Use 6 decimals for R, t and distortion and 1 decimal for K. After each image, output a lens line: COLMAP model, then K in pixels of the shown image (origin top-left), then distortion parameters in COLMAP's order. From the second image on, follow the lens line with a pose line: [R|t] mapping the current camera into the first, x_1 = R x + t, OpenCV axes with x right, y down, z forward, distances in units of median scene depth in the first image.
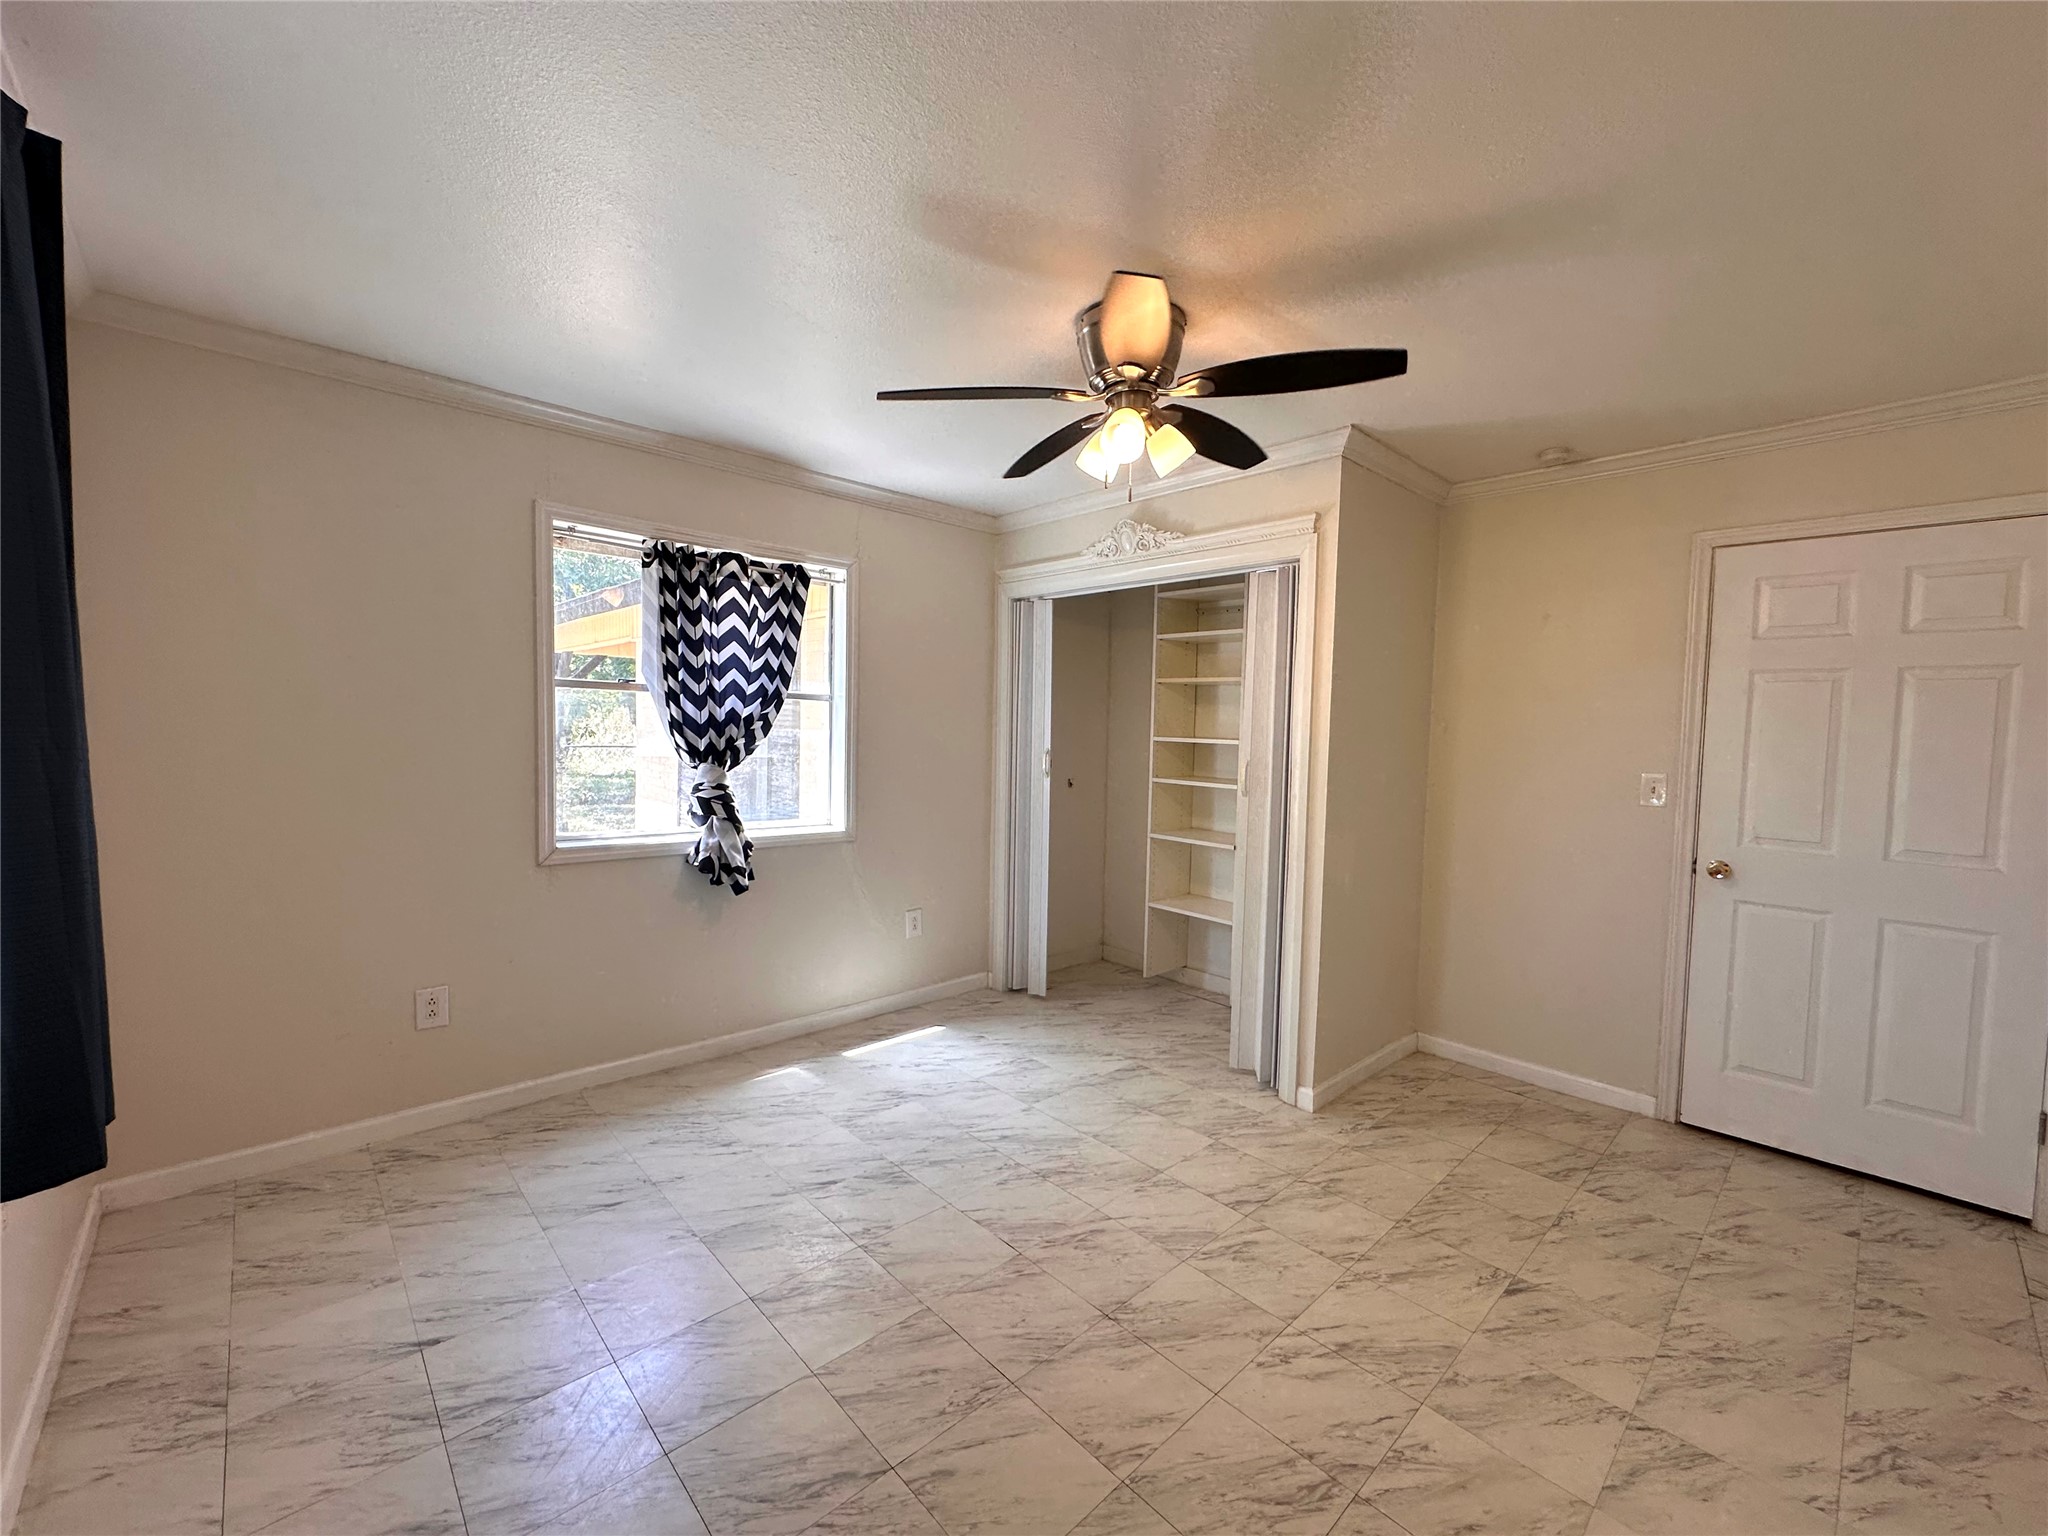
lens RADIAL K [[821.6, 0, 1022.5], [0, 821.6, 771.5], [0, 0, 1]] dist [-0.007906, 0.000515]
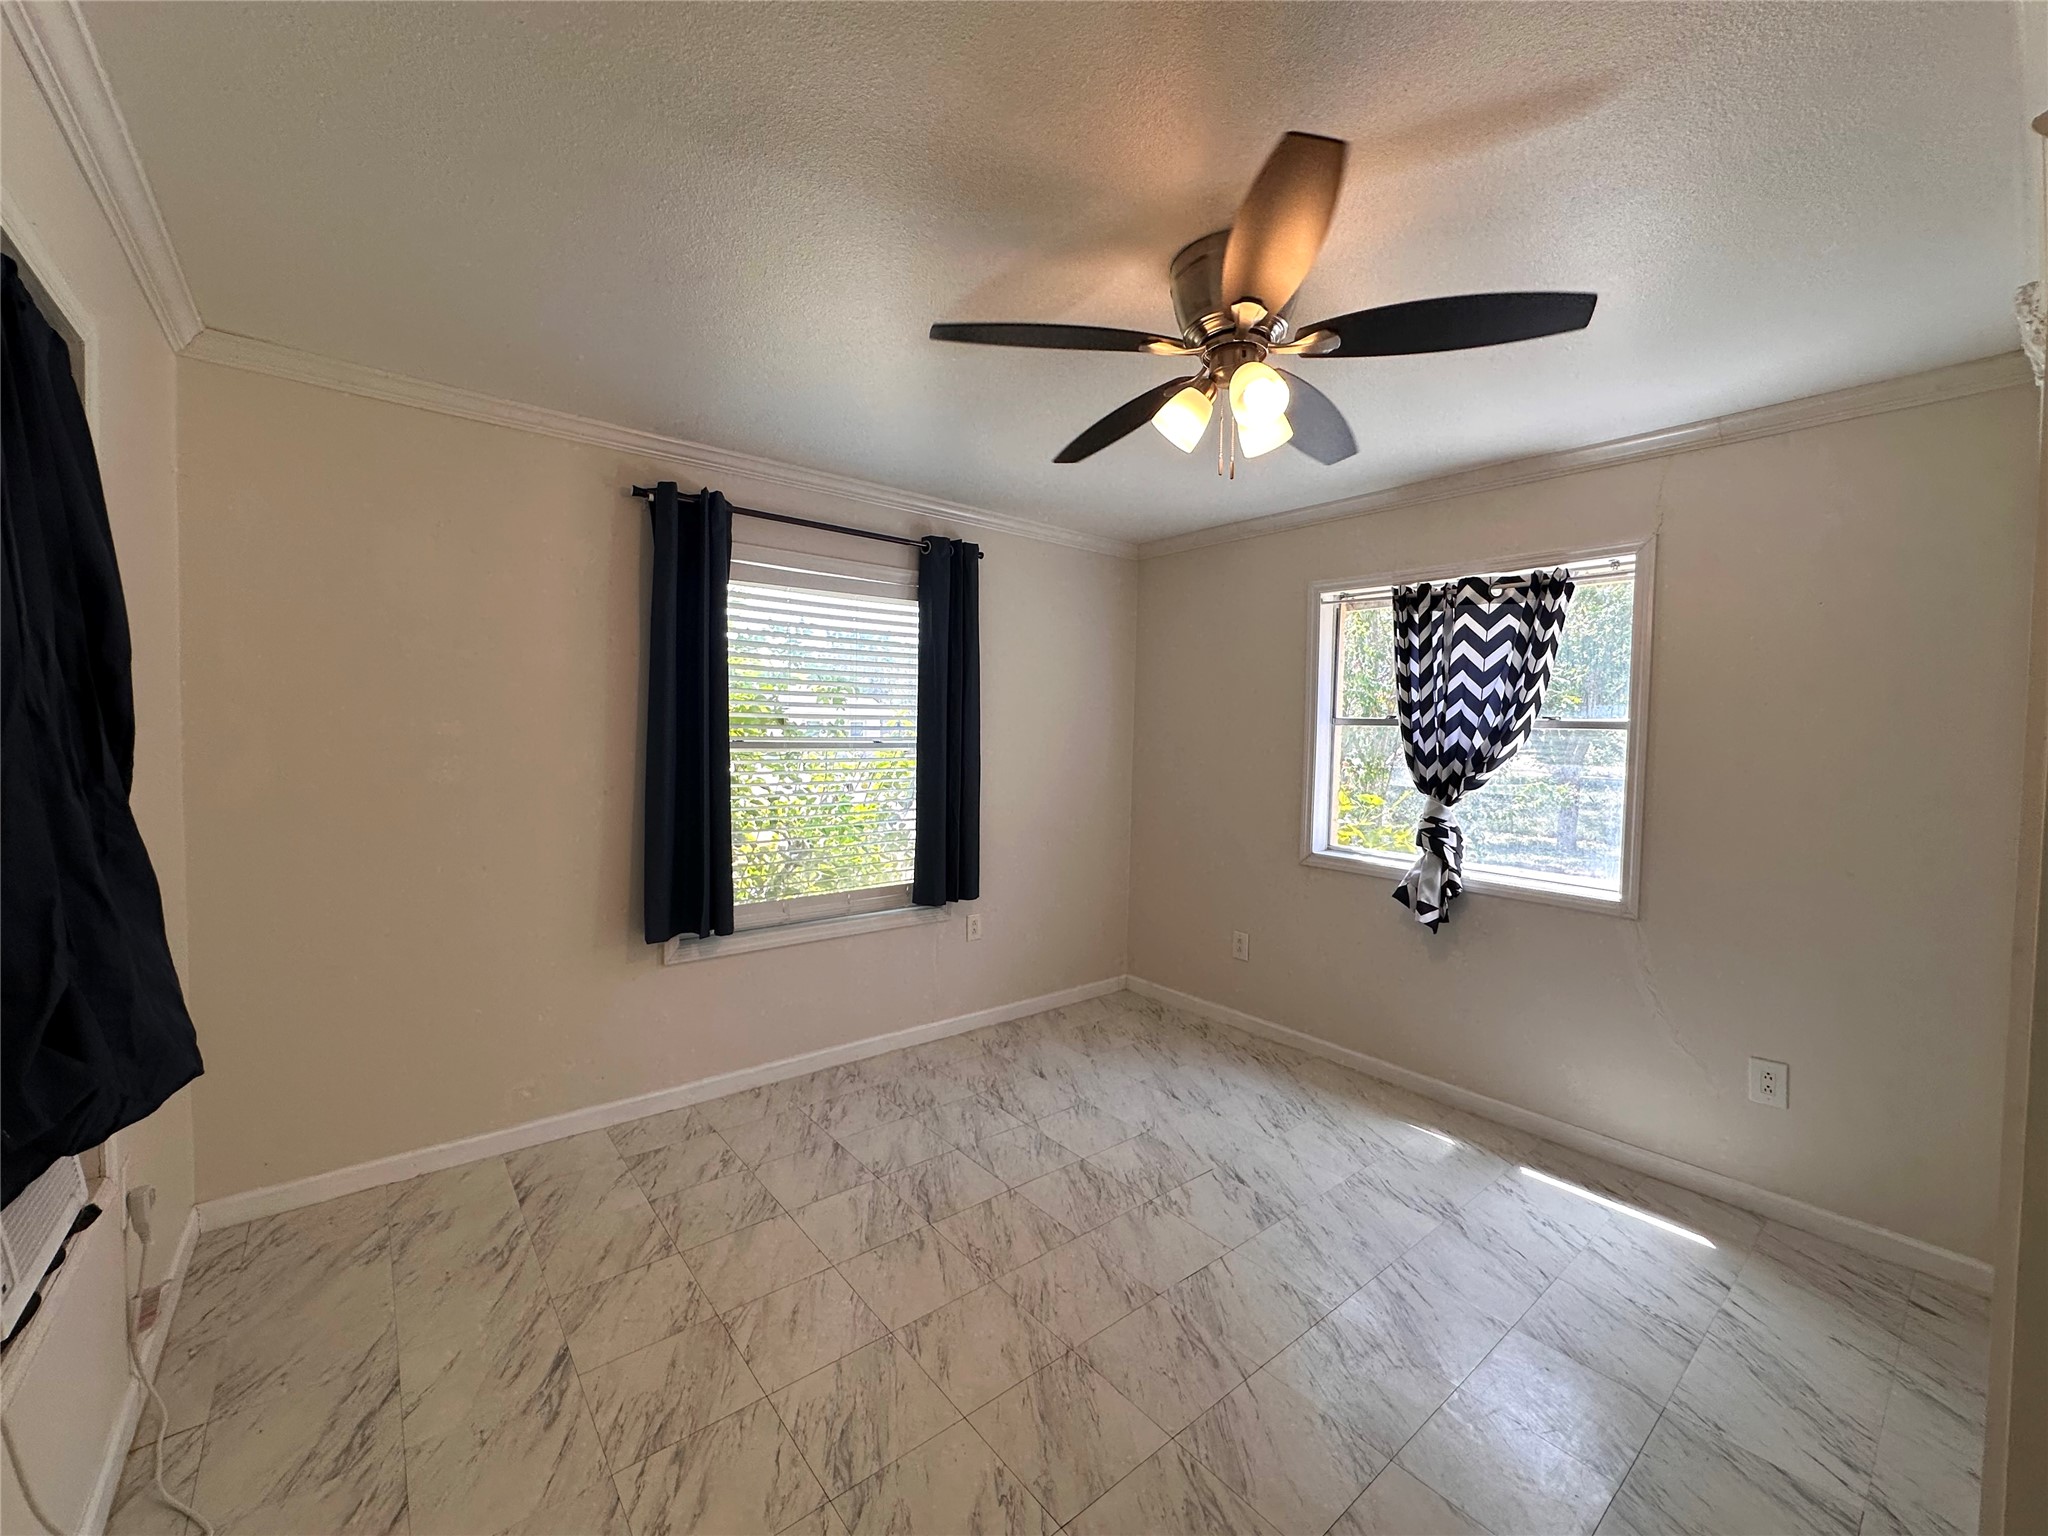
lens RADIAL K [[821.6, 0, 1023.7], [0, 821.6, 761.9], [0, 0, 1]] dist [-0.007906, 0.000515]
pose [[-0.068580, 0.011033, -0.997585, 0.682433], [-0.080257, 0.996637, 0.016540, -0.028302], [0.994412, 0.081197, -0.067464, 0.605673]]
